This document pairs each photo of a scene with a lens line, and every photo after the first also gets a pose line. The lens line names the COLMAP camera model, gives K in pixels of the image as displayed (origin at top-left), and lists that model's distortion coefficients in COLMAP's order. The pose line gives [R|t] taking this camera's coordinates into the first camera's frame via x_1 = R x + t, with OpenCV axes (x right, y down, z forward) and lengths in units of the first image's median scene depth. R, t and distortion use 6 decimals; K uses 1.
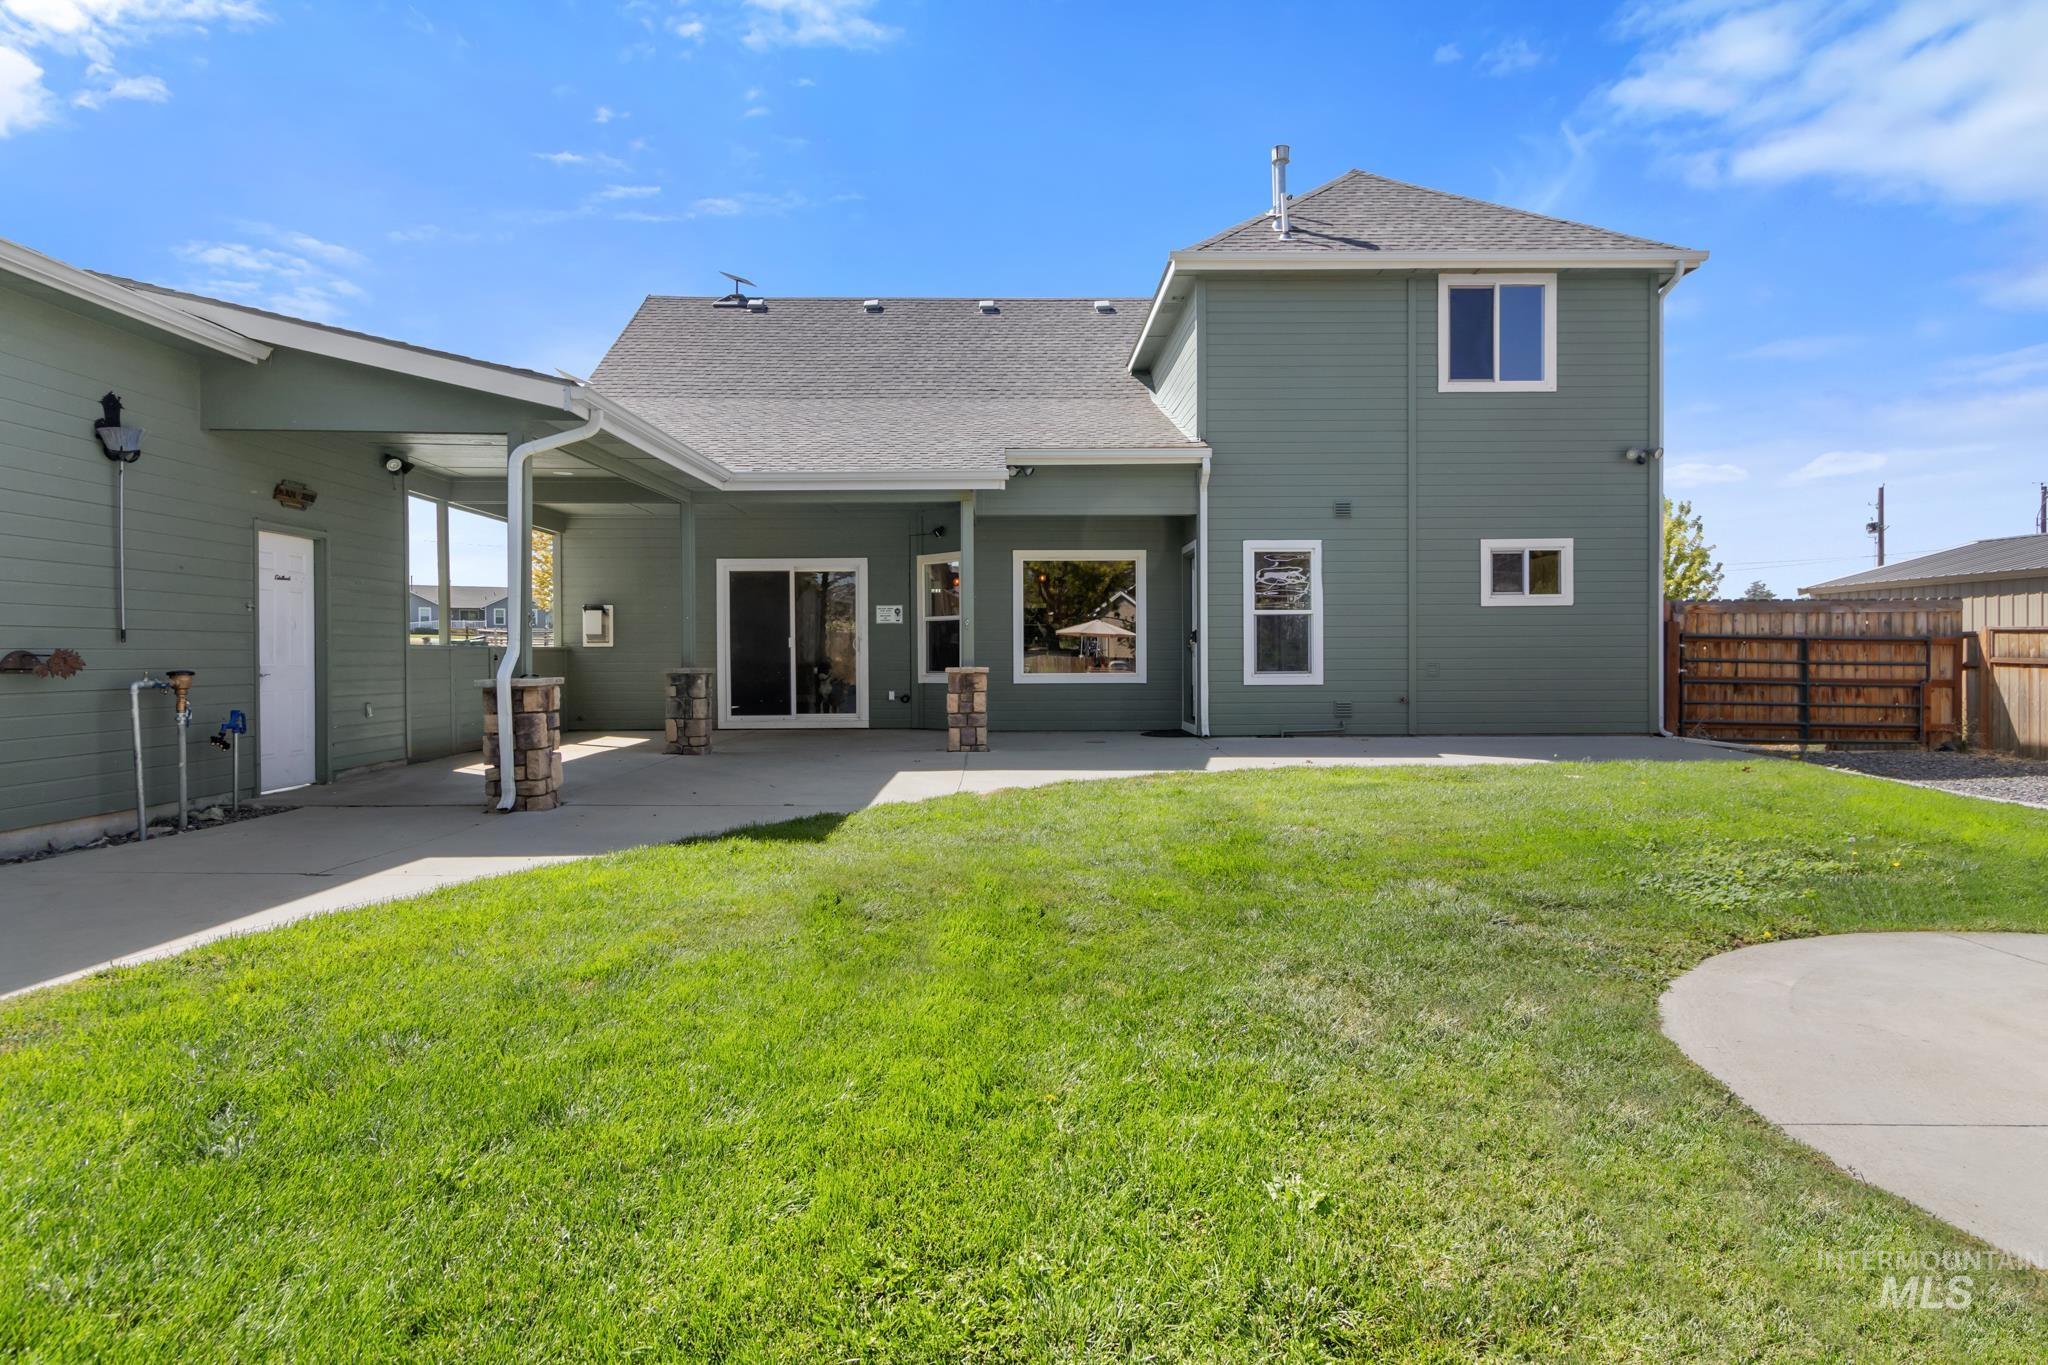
lens RADIAL K [[1162.1, 0, 1023.6], [0, 1162.1, 650.1], [0, 0, 1]] dist [-0.000781, -0.000017]
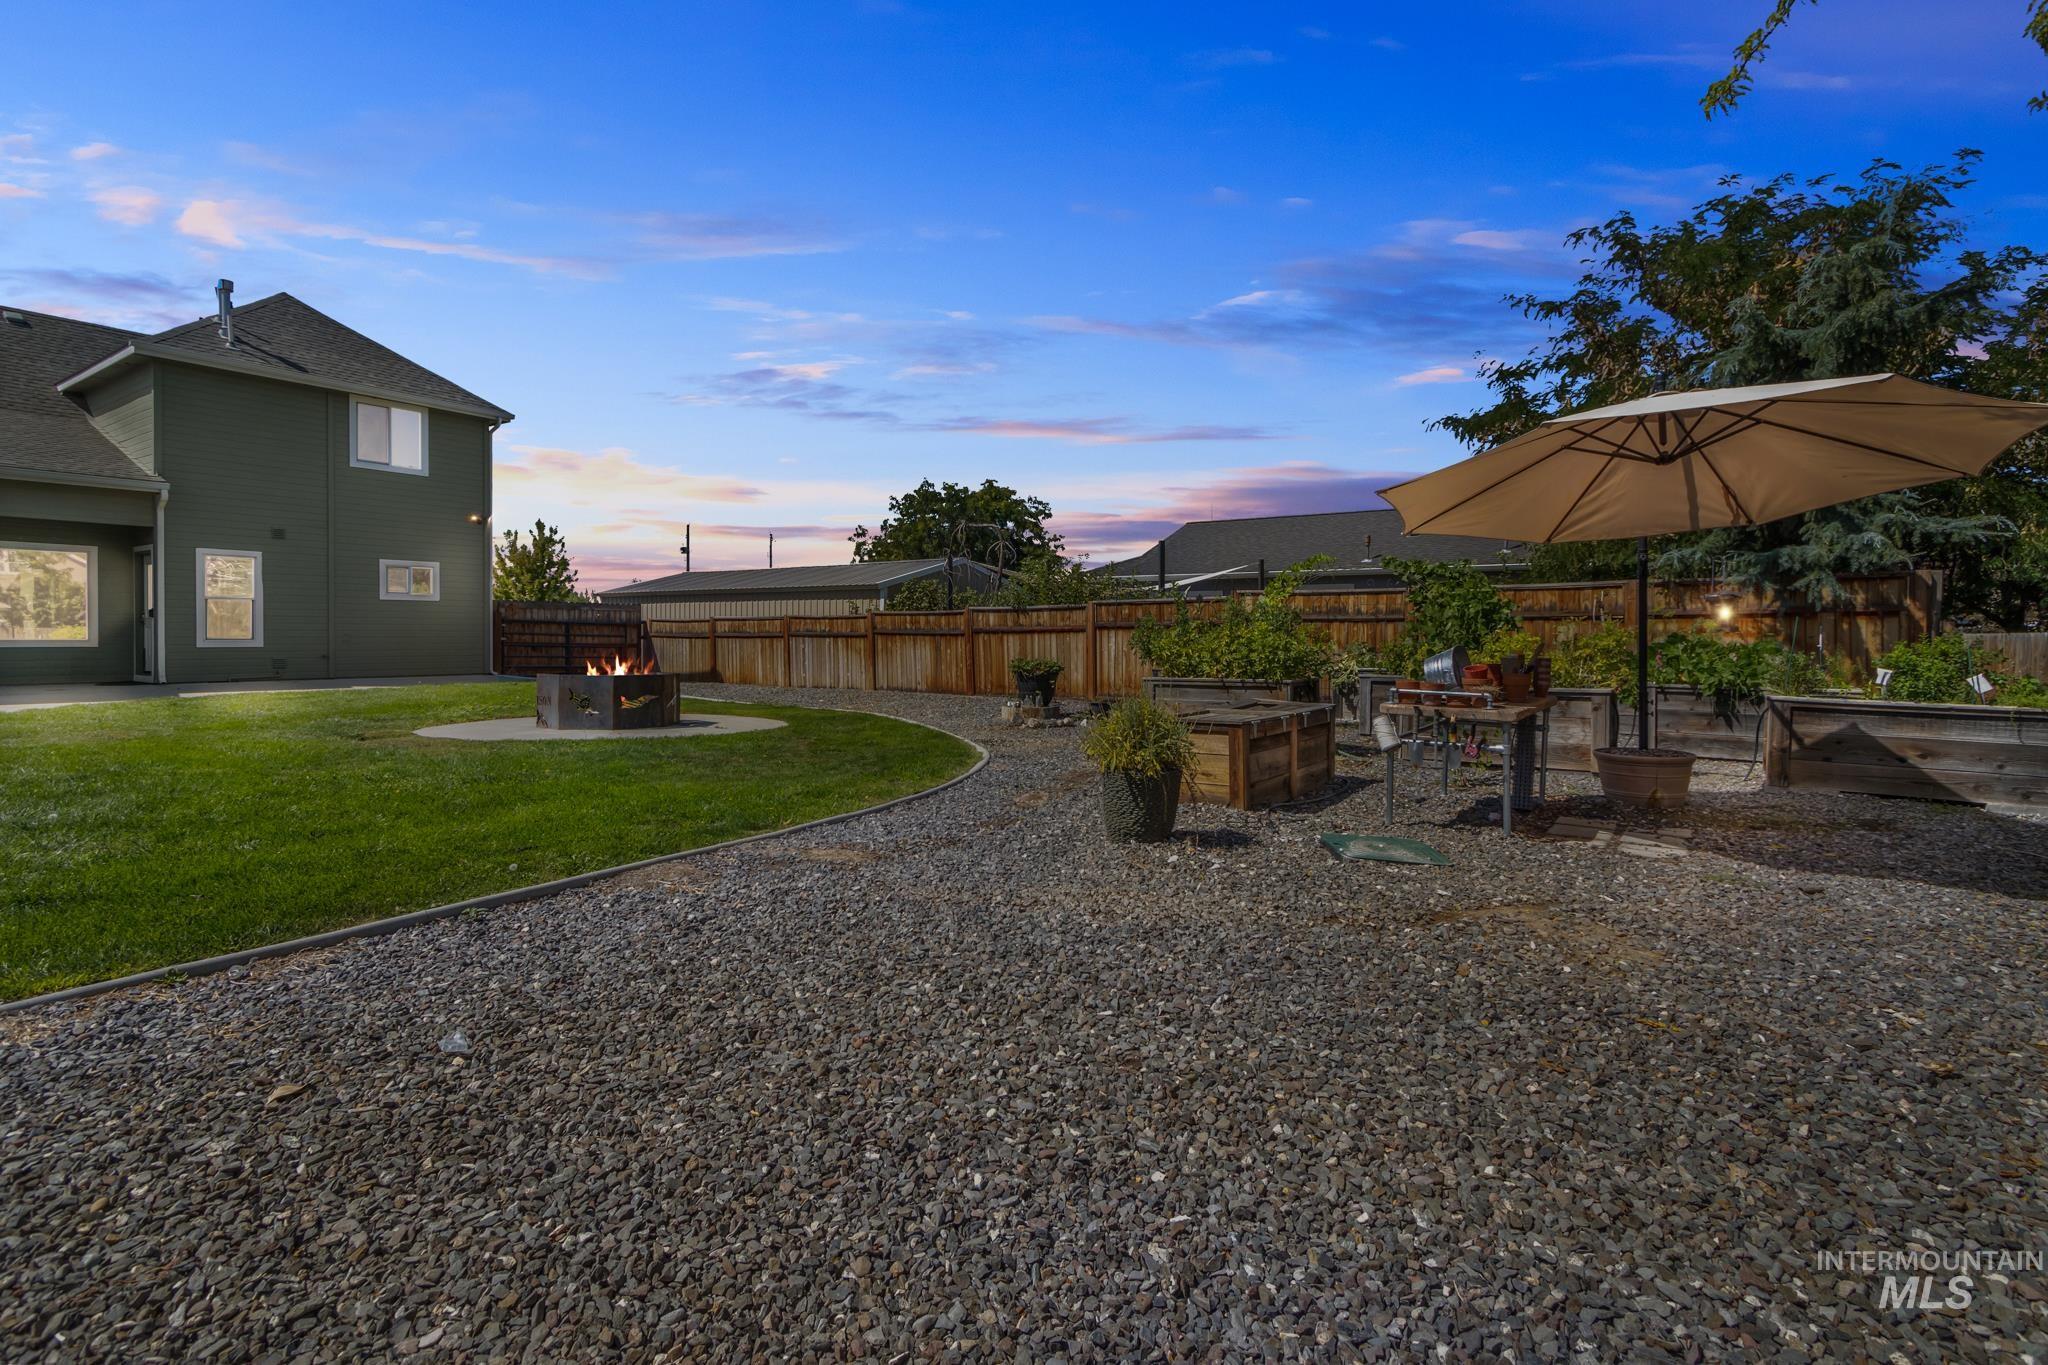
lens RADIAL K [[956.1, 0, 1024.4], [0, 956.1, 663.6], [0, 0, 1]] dist [-0.001725, -0.000479]
pose [[0.585483, -0.014805, 0.810549, -0.176154], [-0.016539, 0.999407, 0.030201, -0.002395], [-0.810516, -0.031088, 0.584891, -0.550422]]
